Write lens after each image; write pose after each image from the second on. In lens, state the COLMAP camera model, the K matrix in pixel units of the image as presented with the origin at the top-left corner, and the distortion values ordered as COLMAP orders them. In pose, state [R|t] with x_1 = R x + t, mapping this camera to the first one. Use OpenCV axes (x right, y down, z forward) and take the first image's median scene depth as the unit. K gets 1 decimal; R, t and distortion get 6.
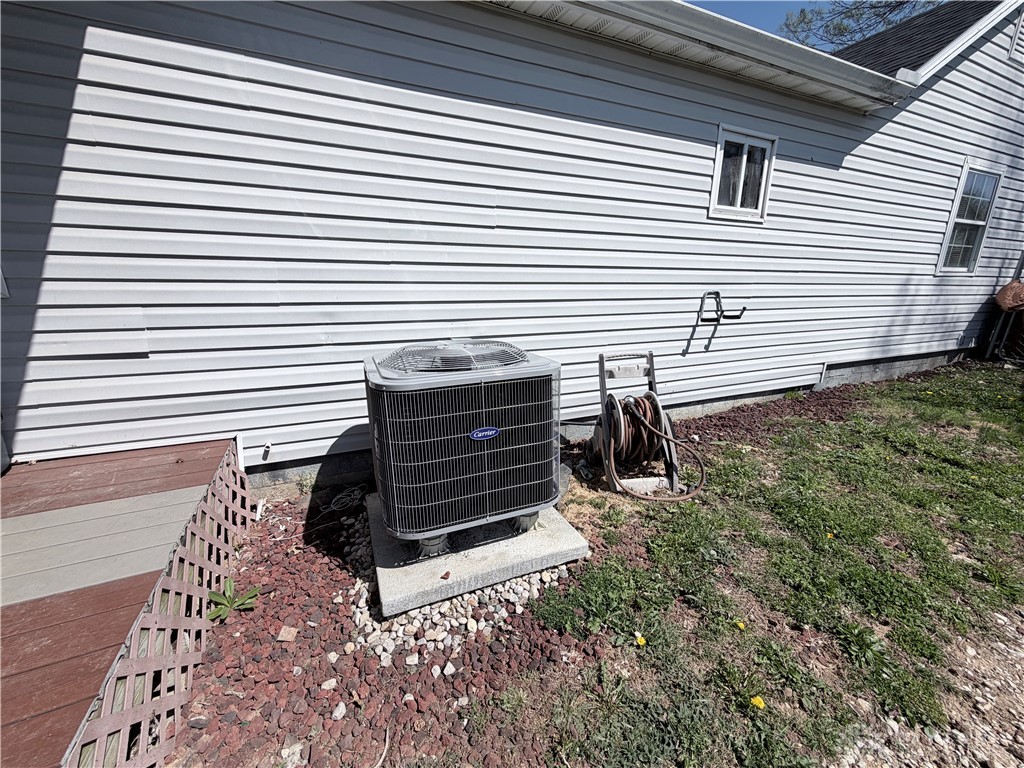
lens RADIAL K [[407.9, 0, 509.9], [0, 407.9, 383.5], [0, 0, 1]] dist [-0.001066, 0.000032]
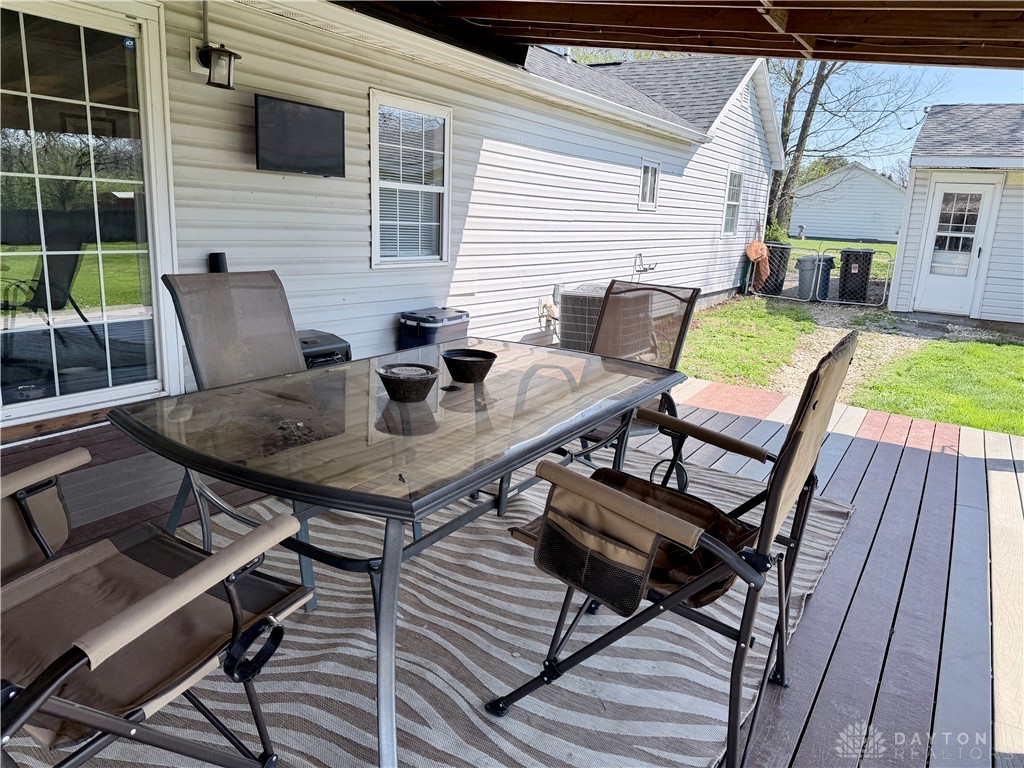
lens RADIAL K [[719.2, 0, 512.0], [0, 719.2, 384.0], [0, 0, 1]] dist [0.118294, -0.136119]
pose [[0.830690, -0.104399, 0.546860, -1.543150], [0.109648, 0.993701, 0.023146, 0.169148], [-0.545831, 0.040735, 0.836904, -1.110235]]
